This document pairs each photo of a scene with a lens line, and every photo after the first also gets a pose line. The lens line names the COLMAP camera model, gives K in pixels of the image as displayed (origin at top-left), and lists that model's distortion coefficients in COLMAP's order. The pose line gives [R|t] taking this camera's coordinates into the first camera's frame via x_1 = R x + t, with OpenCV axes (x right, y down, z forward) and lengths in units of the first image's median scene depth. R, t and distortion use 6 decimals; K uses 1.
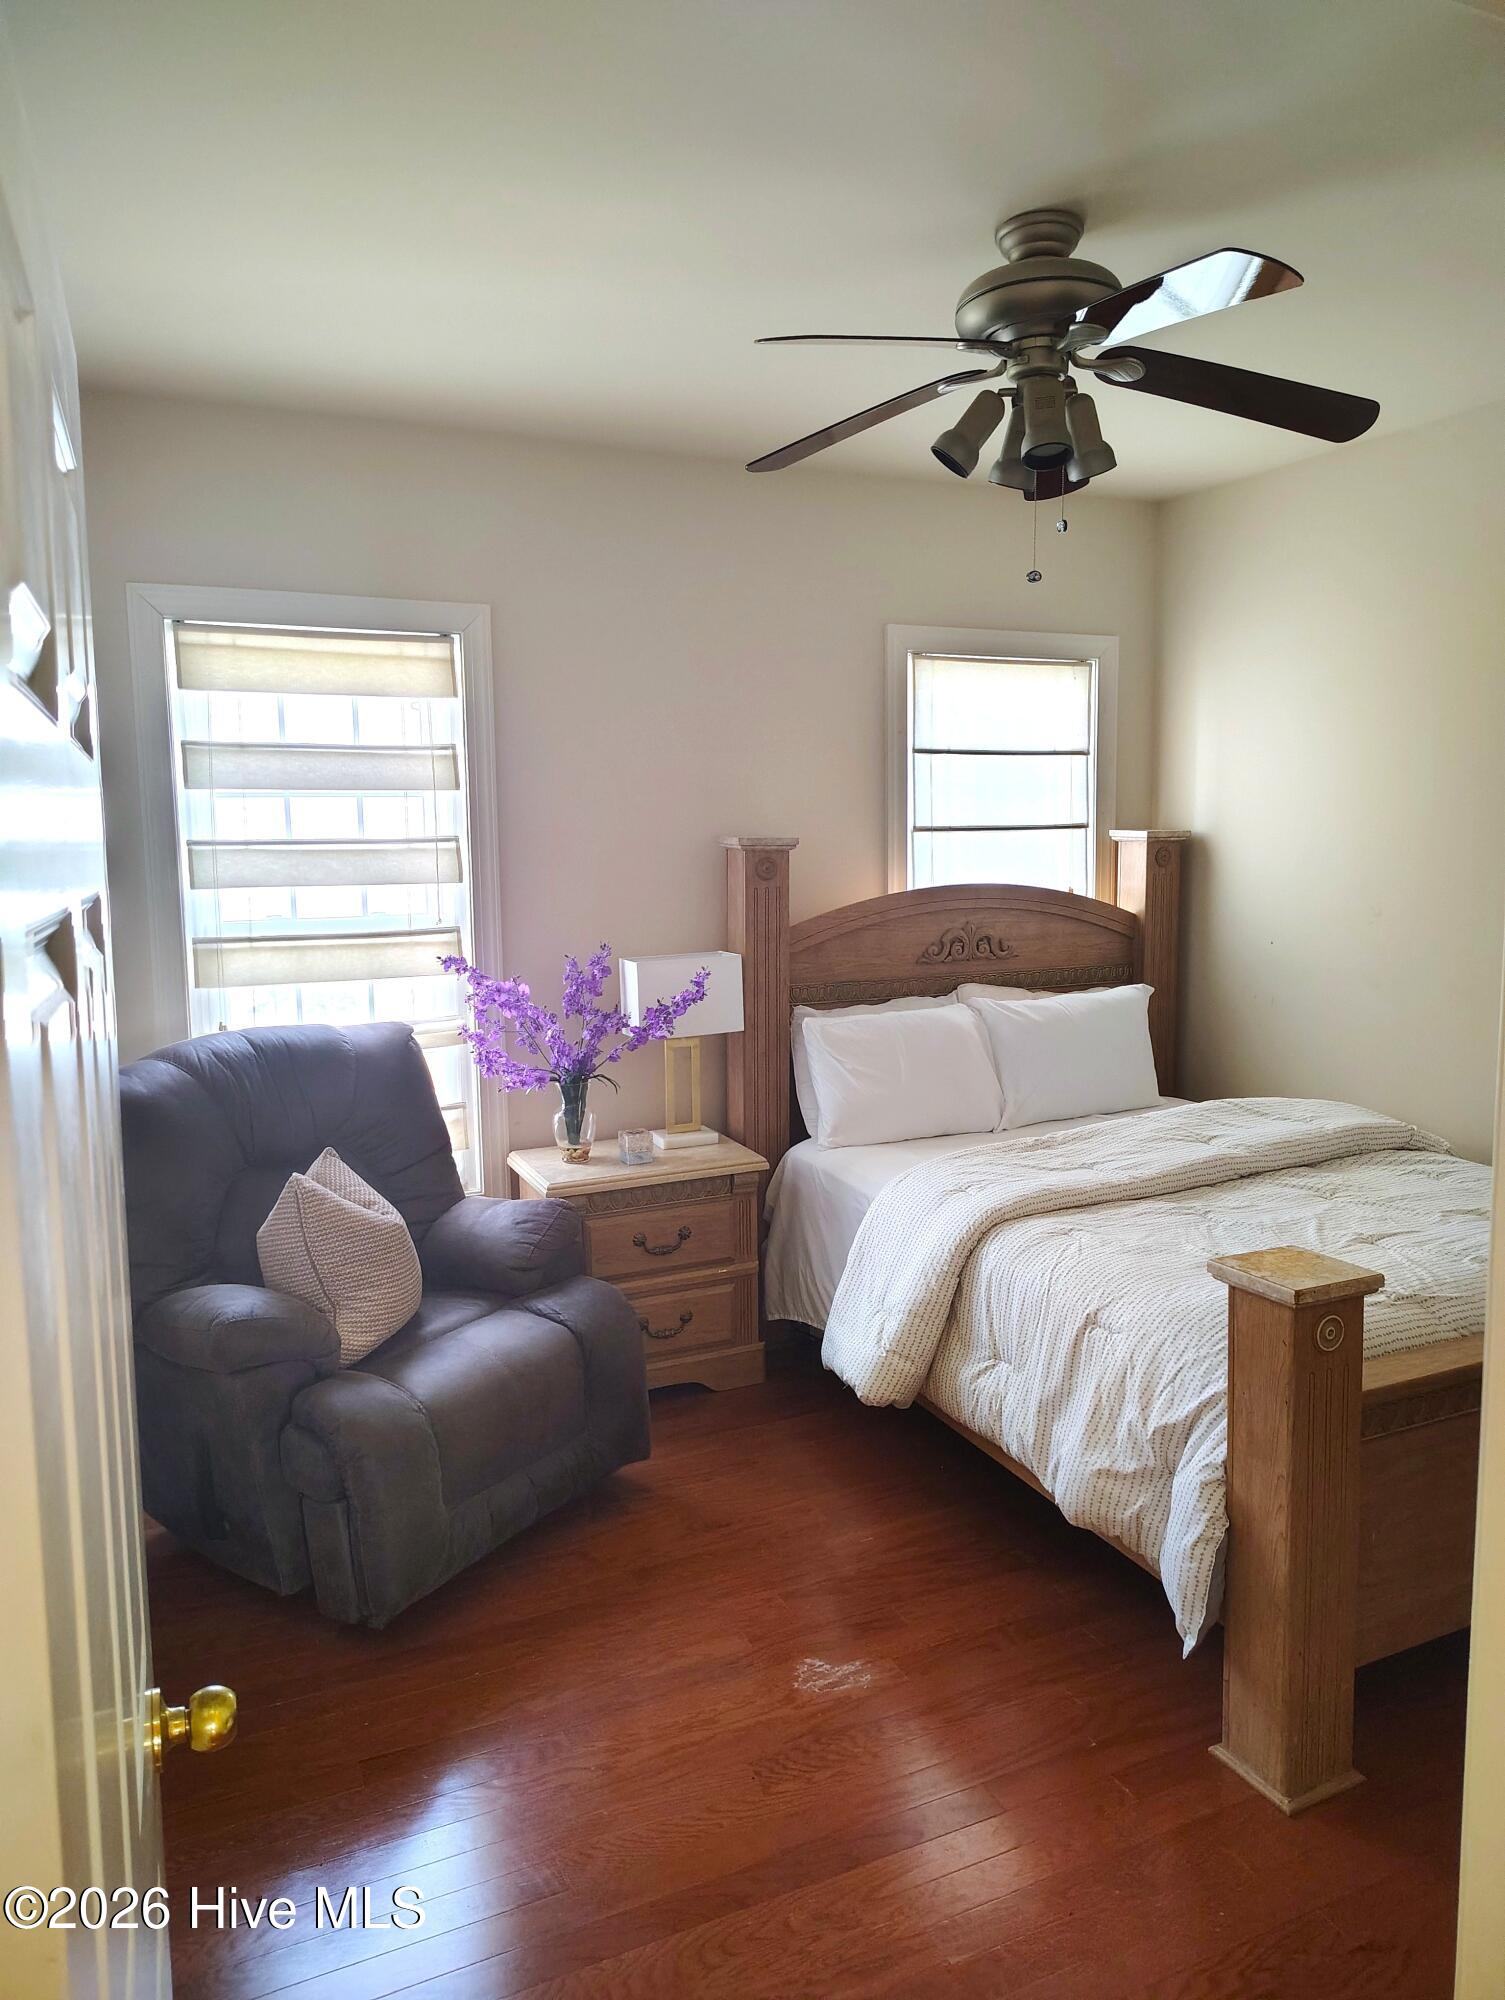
lens RADIAL K [[1379.3, 0, 757.8], [0, 1379.3, 989.3], [0, 0, 1]] dist [0.034277, -0.005461]
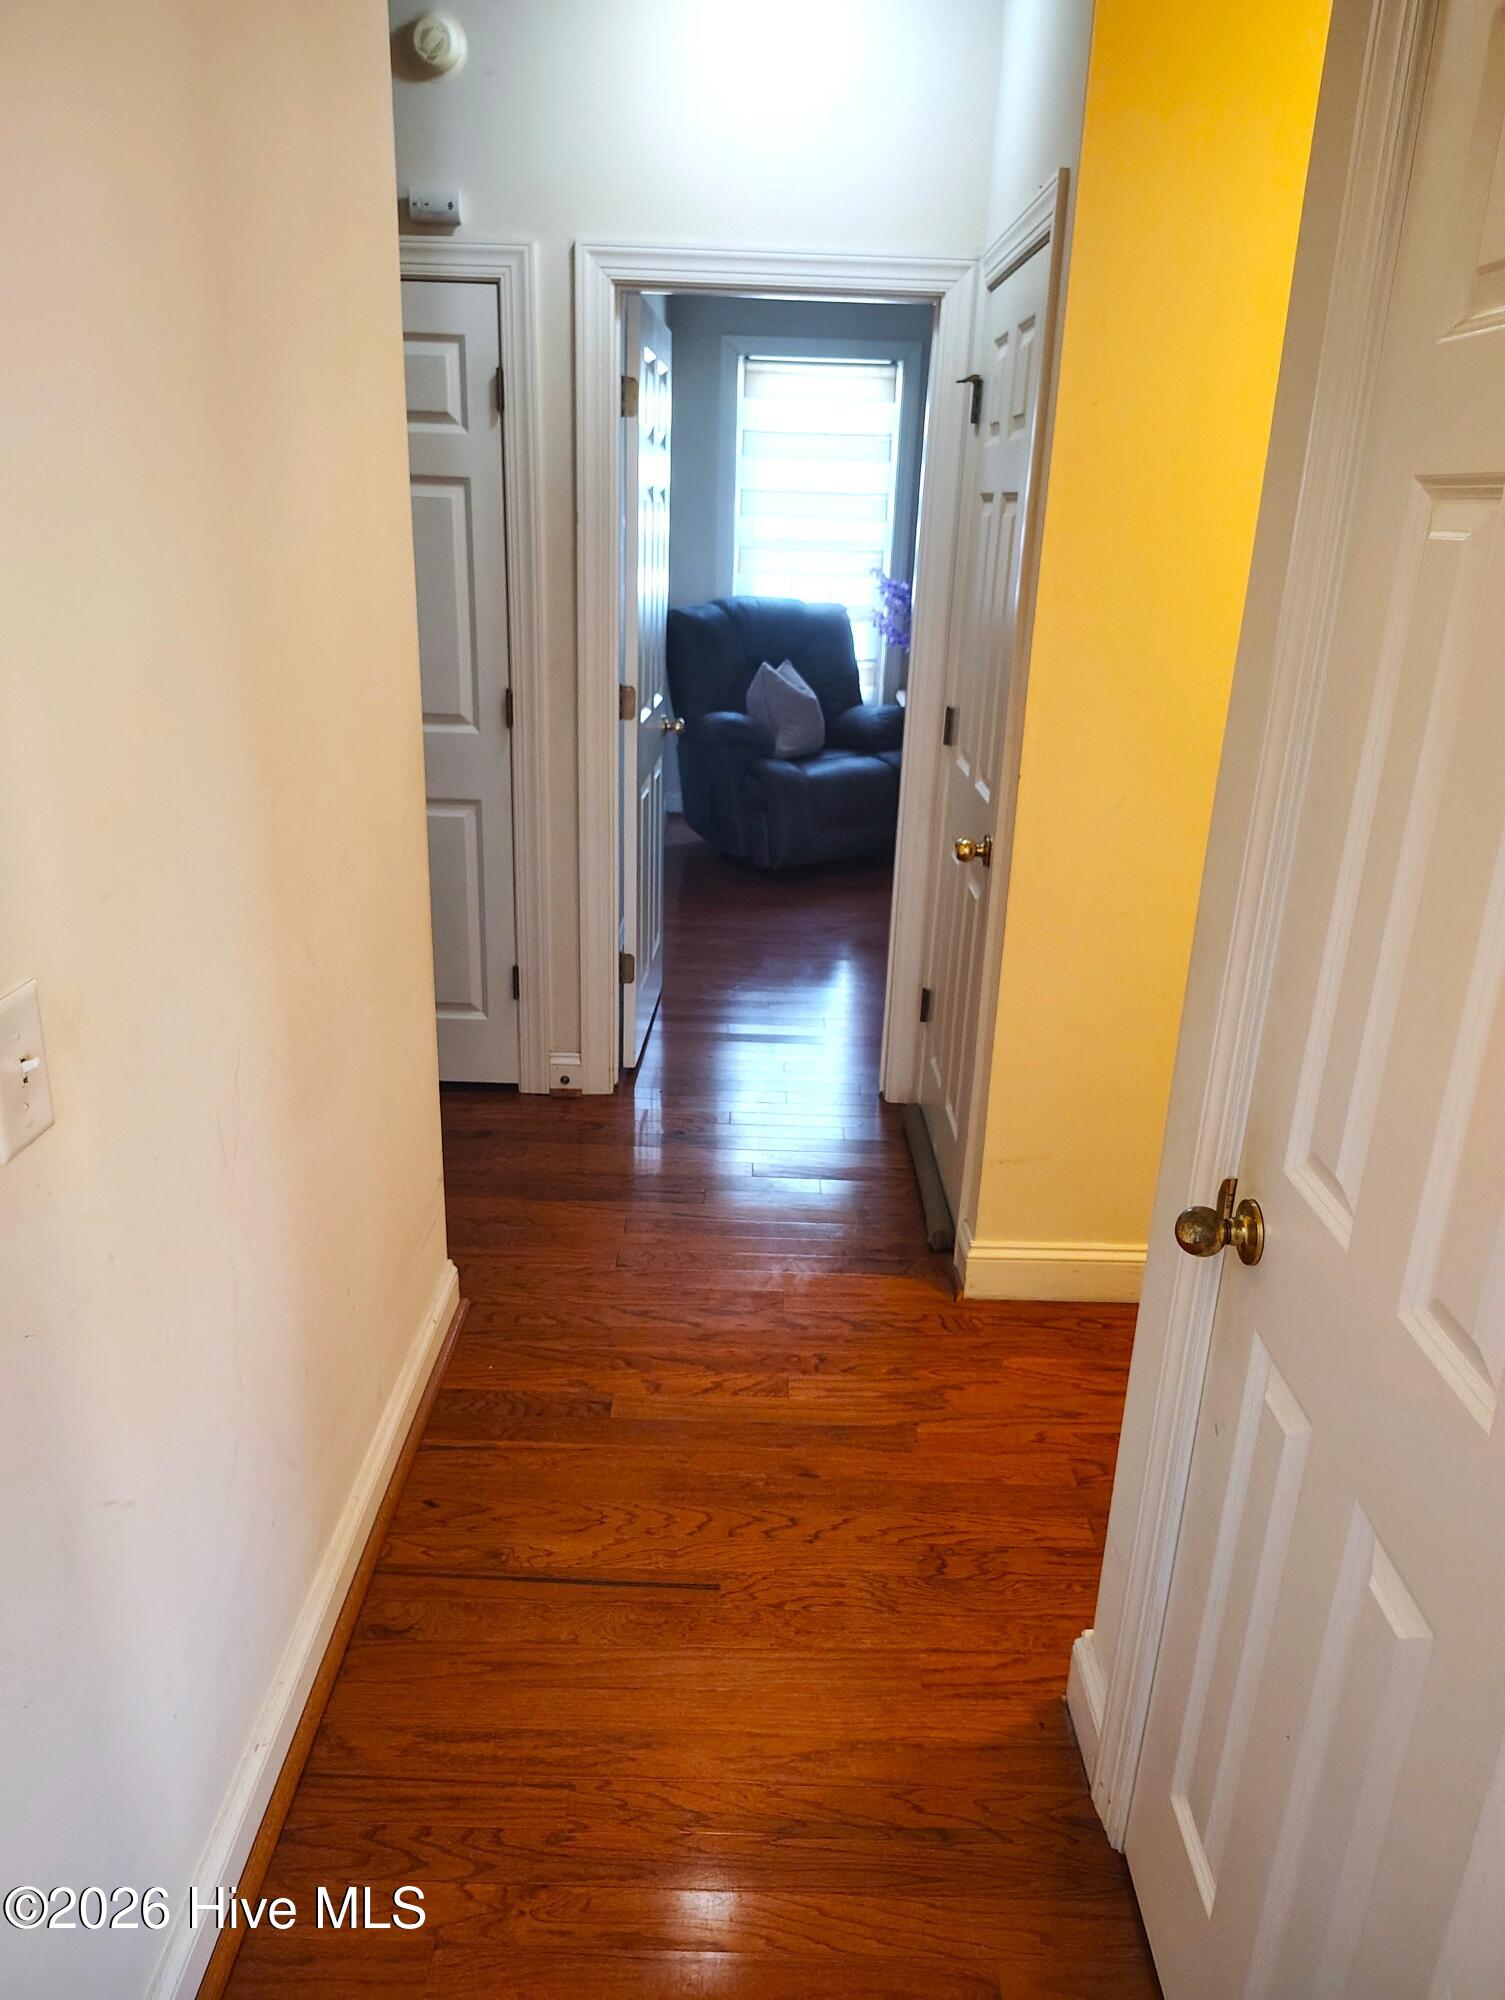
lens RADIAL K [[1379.3, 0, 755.2], [0, 1379.3, 1011.0], [0, 0, 1]] dist [0.034277, -0.005461]
pose [[0.907126, 0.180379, -0.380244, 0.472312], [-0.090844, 0.966118, 0.241584, 0.128290], [0.410937, -0.184604, 0.892778, -0.831510]]
